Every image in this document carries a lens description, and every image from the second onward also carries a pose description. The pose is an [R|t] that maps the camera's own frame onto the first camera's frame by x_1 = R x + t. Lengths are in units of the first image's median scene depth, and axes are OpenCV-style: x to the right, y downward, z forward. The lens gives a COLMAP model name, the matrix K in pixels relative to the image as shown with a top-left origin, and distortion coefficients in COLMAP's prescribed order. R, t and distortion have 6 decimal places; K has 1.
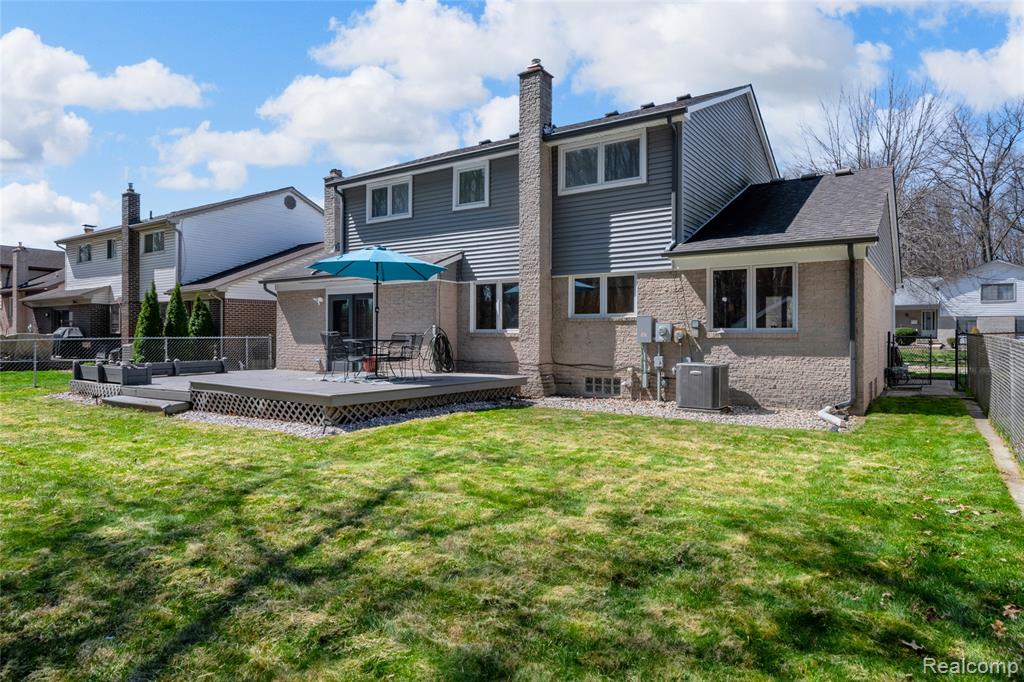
lens RADIAL K [[607.7, 0, 515.3], [0, 607.7, 337.3], [0, 0, 1]] dist [-0.000494, -0.000072]
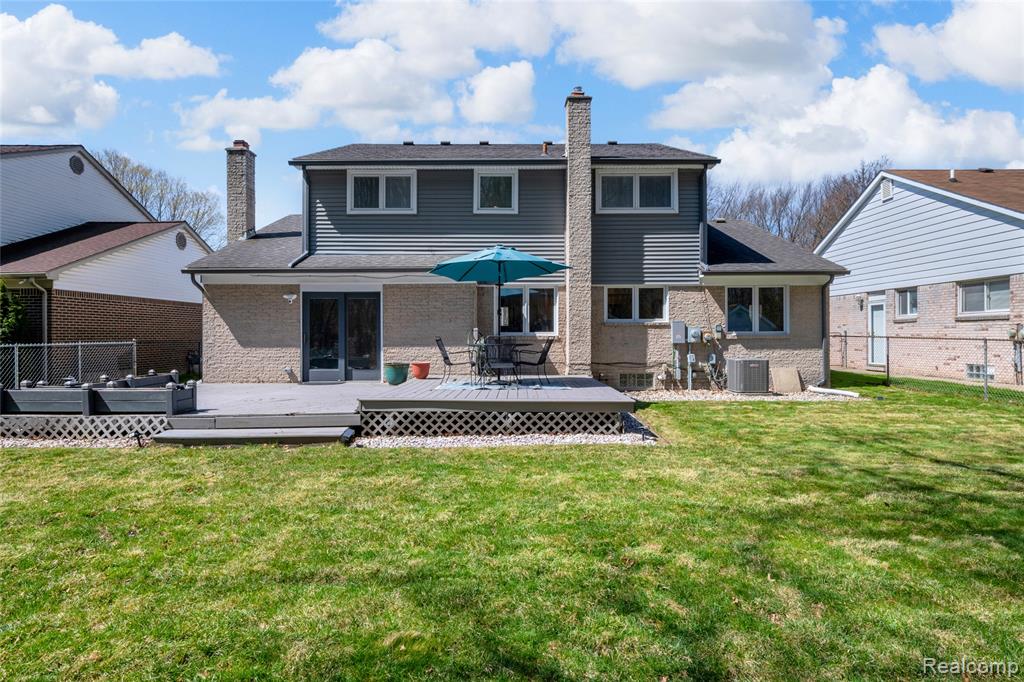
lens RADIAL K [[548.8, 0, 513.0], [0, 548.8, 337.4], [0, 0, 1]] dist [0.005419, 0.000396]
pose [[0.825483, -0.005976, 0.564395, -0.655652], [0.007206, 0.999974, 0.000049, -0.005187], [-0.564381, 0.004027, 0.825505, 0.259931]]
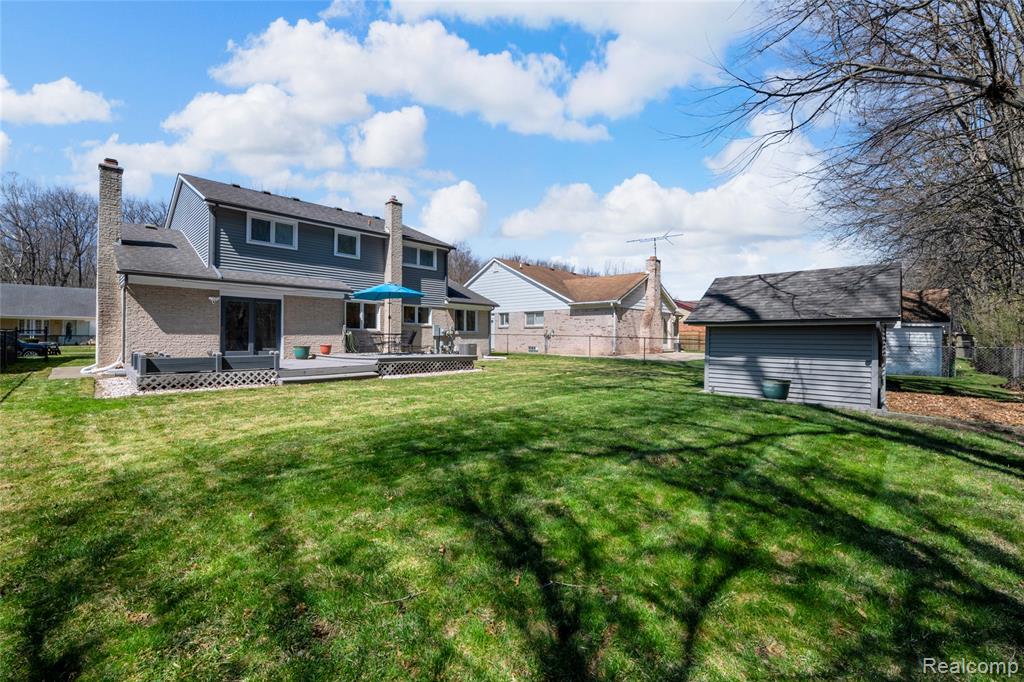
lens RADIAL K [[426.1, 0, 510.8], [0, 426.1, 336.9], [0, 0, 1]] dist [-0.004370, -0.000361]
pose [[0.173831, 0.003215, 0.984770, -1.348937], [-0.001830, 0.999994, -0.002942, 0.016467], [-0.984774, -0.001290, 0.173836, 0.388990]]
